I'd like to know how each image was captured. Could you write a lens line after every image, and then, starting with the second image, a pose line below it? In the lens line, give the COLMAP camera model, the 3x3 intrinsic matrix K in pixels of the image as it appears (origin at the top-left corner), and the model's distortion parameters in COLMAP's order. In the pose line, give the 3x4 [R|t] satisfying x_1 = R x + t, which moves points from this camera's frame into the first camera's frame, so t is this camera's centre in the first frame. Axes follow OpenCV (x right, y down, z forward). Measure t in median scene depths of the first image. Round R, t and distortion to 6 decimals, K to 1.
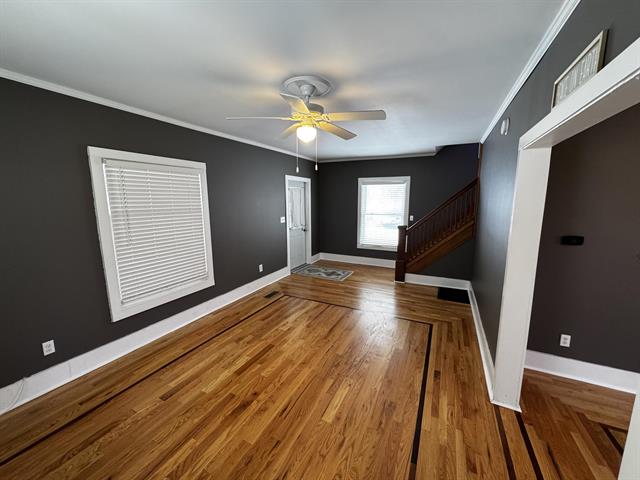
lens RADIAL K [[253.6, 0, 321.5], [0, 253.6, 240.9], [0, 0, 1]] dist [0.000078, 0.000141]
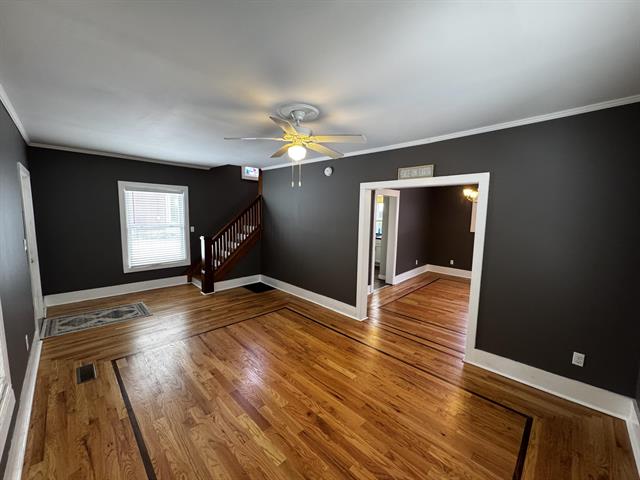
lens RADIAL K [[253.6, 0, 320.3], [0, 253.6, 239.5], [0, 0, 1]] dist [0.000078, 0.000141]
pose [[0.320890, -0.093591, 0.942481, -0.519431], [0.135721, 0.989380, 0.052039, -0.043074], [-0.937342, 0.111215, 0.330184, 0.273564]]
